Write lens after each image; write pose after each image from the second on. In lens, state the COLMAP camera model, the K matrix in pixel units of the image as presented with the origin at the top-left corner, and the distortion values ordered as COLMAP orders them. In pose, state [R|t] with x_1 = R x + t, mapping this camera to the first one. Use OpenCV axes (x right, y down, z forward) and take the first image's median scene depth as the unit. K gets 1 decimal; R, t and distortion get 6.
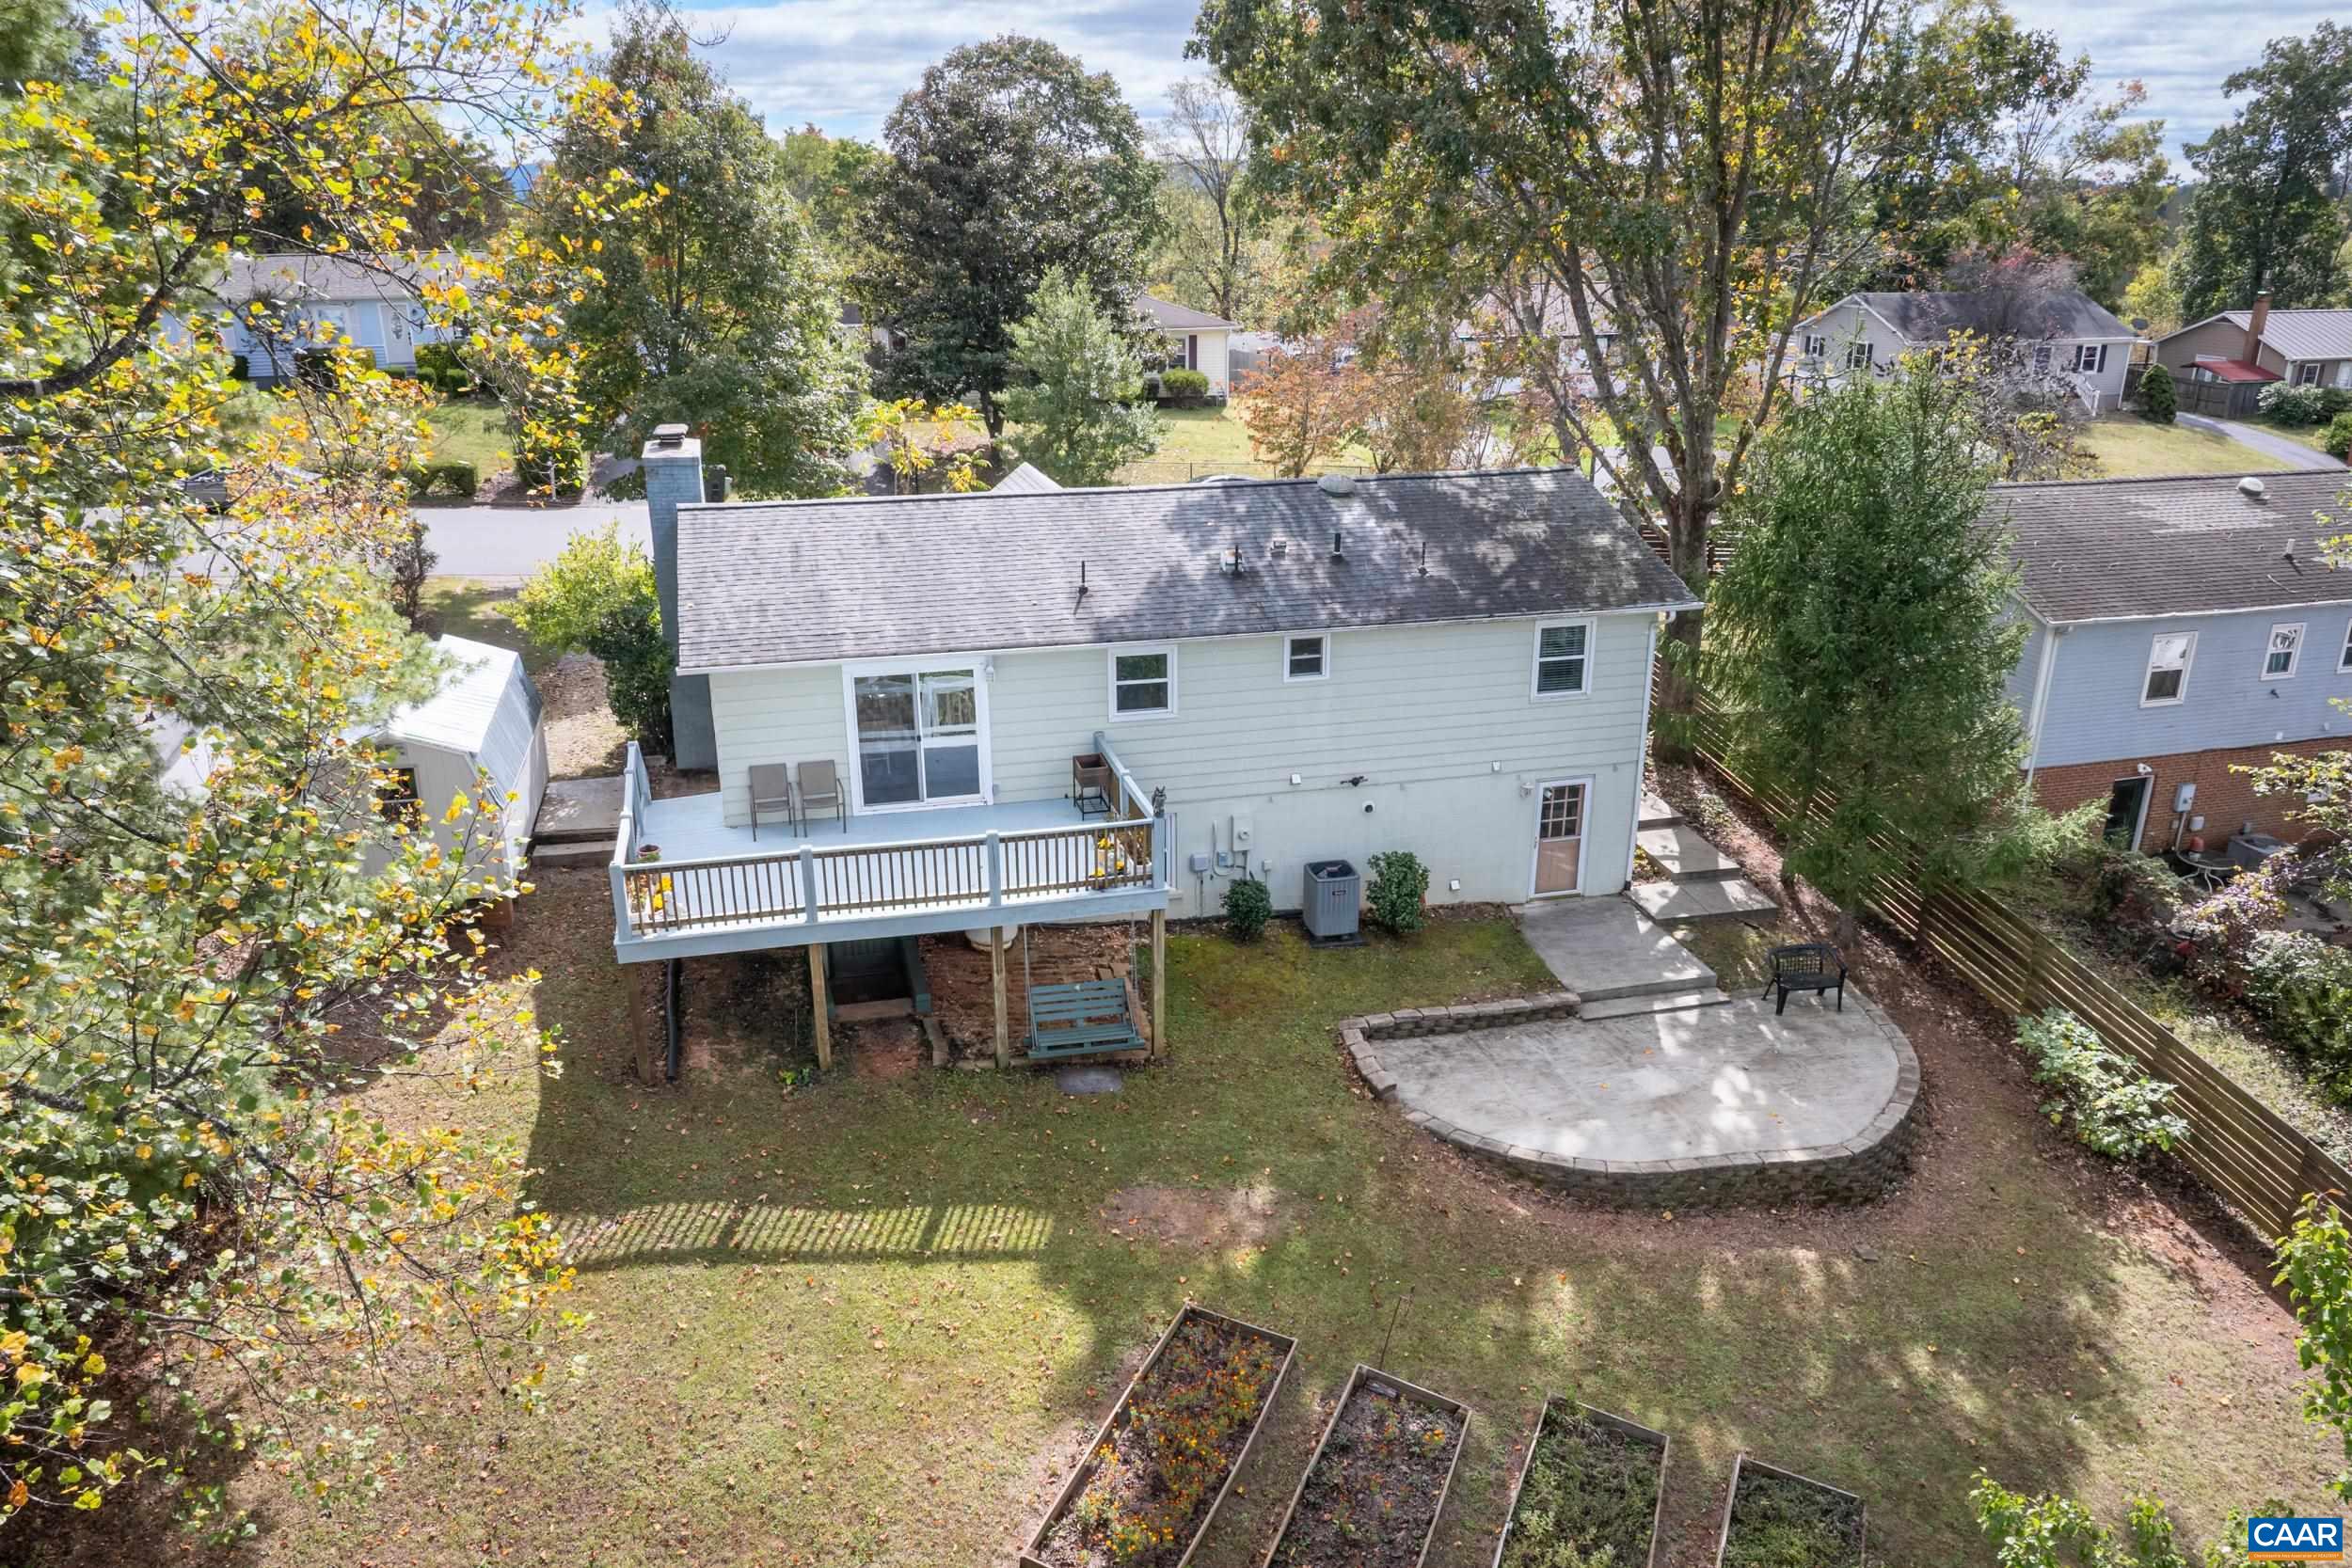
lens RADIAL K [[1562.3, 0, 1176.0], [0, 1562.3, 784.0], [0, 0, 1]] dist [-0.028300, -0.001047]
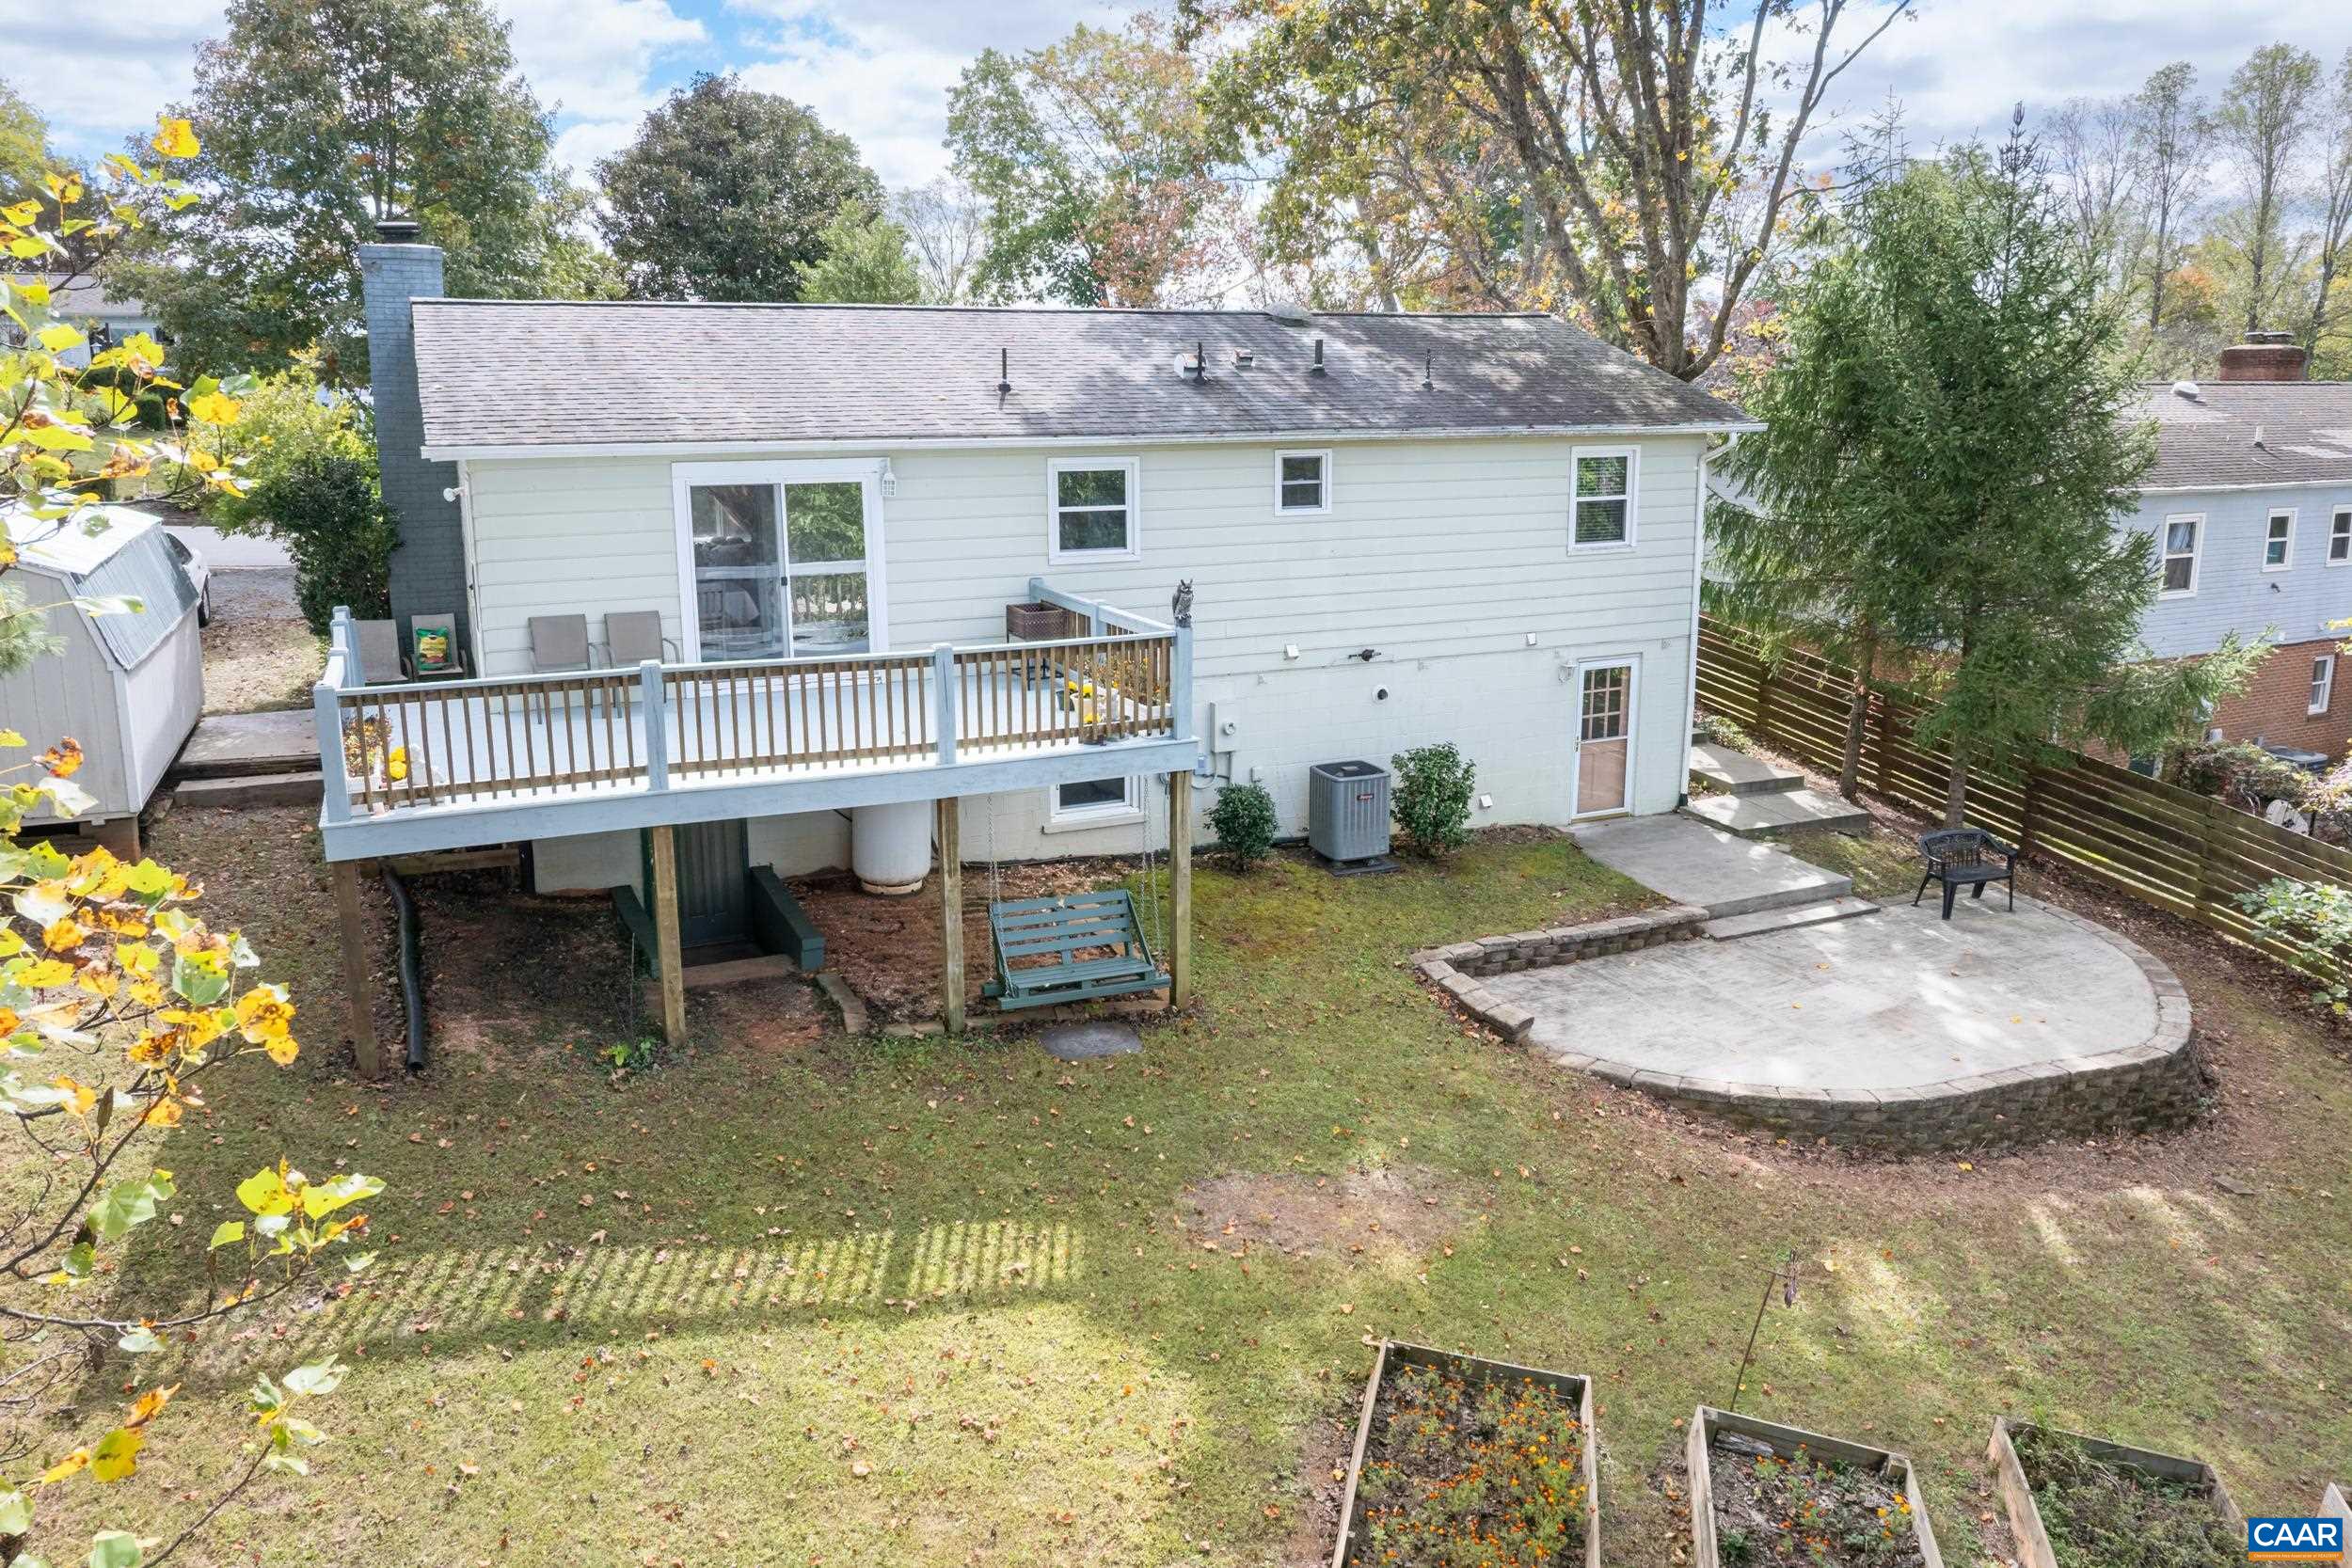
lens RADIAL K [[1606.5, 0, 1174.6], [0, 1606.5, 675.3], [0, 0, 1]] dist [-0.032662, -0.002509]
pose [[0.984753, -0.033102, 0.170778, -0.120474], [0.058507, 0.987561, -0.145948, 0.128438], [-0.163822, 0.153714, 0.974440, 0.296618]]
